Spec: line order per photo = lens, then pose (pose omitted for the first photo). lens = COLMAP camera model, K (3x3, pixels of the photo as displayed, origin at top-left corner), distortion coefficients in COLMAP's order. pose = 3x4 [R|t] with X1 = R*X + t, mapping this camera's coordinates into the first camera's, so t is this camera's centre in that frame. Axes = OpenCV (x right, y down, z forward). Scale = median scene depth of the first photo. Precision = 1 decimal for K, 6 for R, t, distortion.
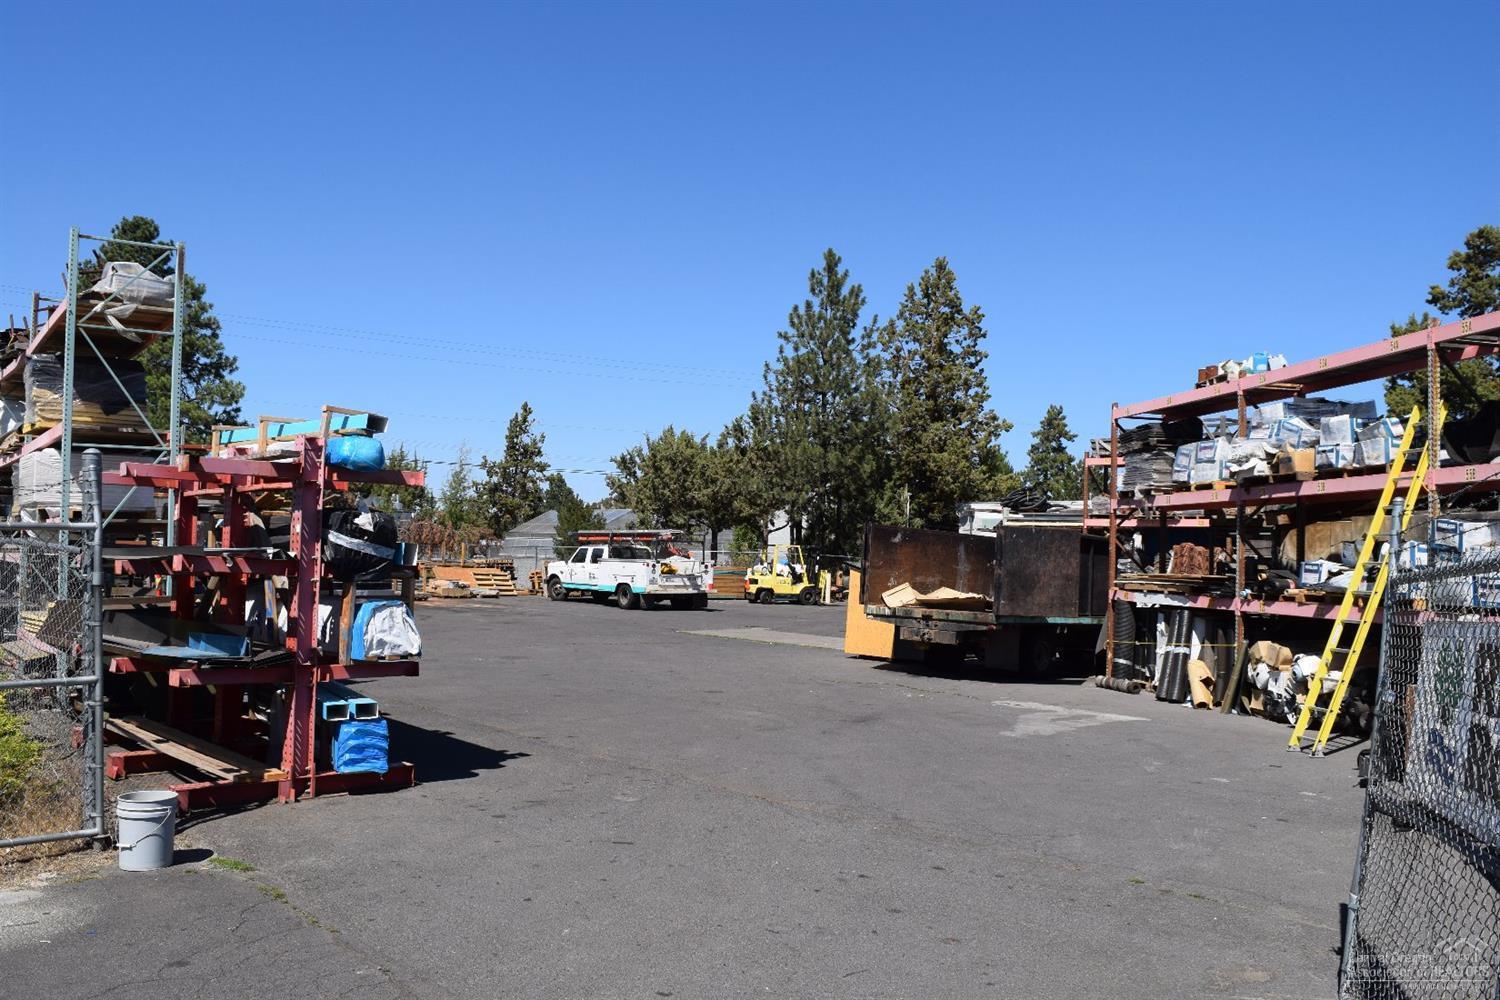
lens RADIAL K [[1176.2, 0, 751.5], [0, 1176.2, 498.8], [0, 0, 1]] dist [-0.094910, 0.018965]
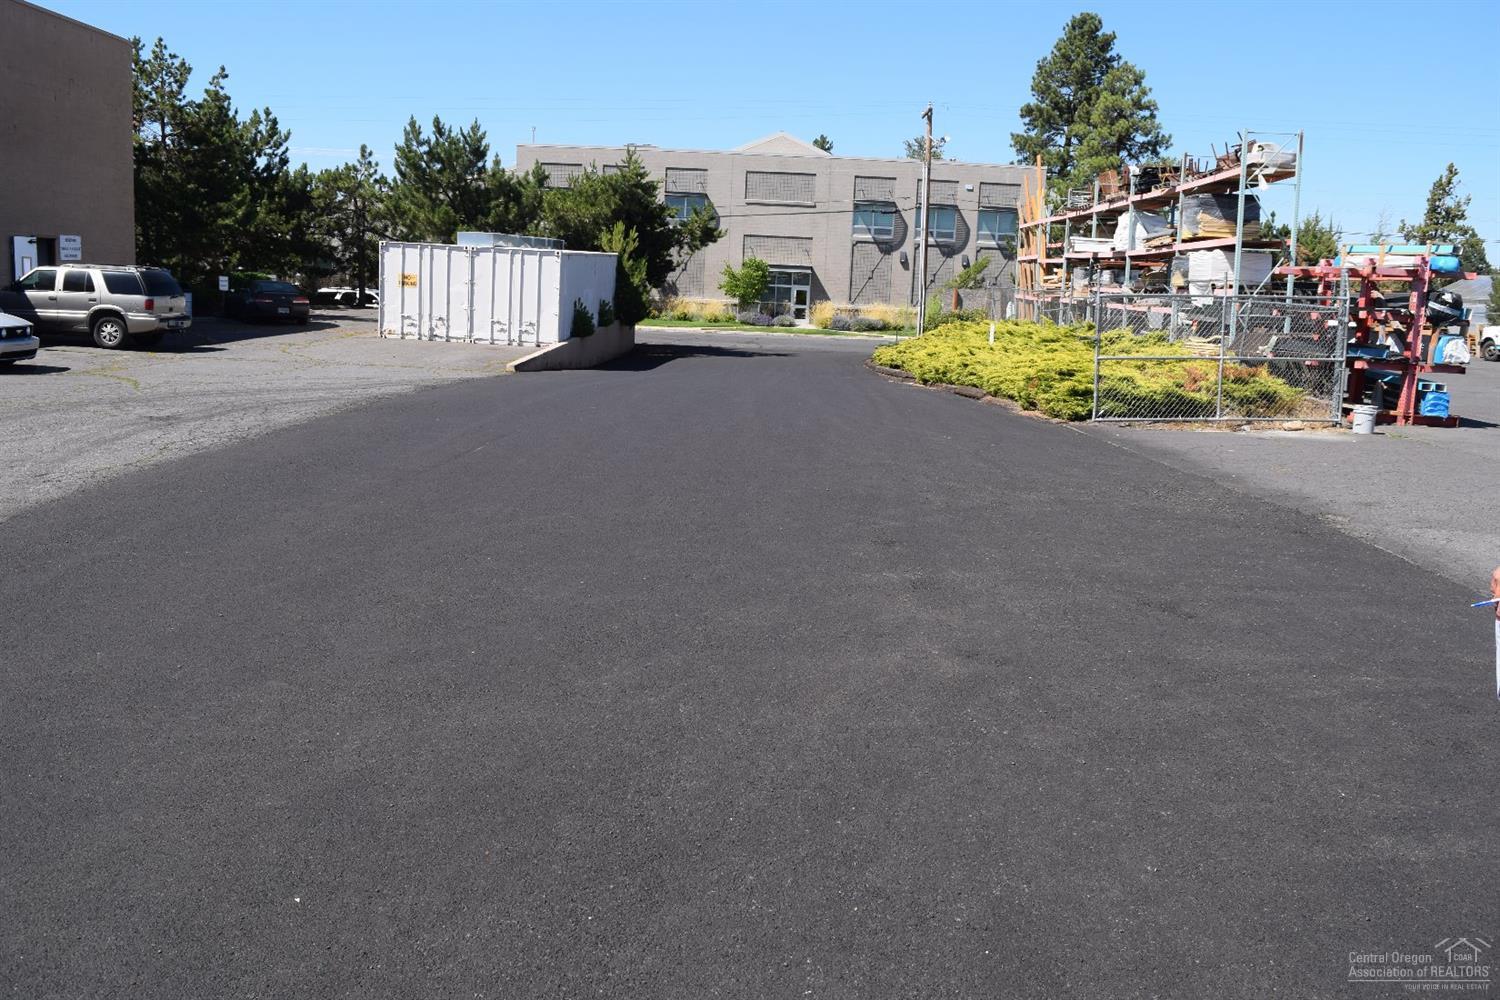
lens RADIAL K [[1176.2, 0, 742.6], [0, 1176.2, 495.3], [0, 0, 1]] dist [-0.094910, 0.018965]
pose [[0.750545, 0.120124, -0.649810, 0.082368], [0.013622, 0.980318, 0.196955, -0.049602], [0.660679, -0.156675, 0.734136, -1.362728]]
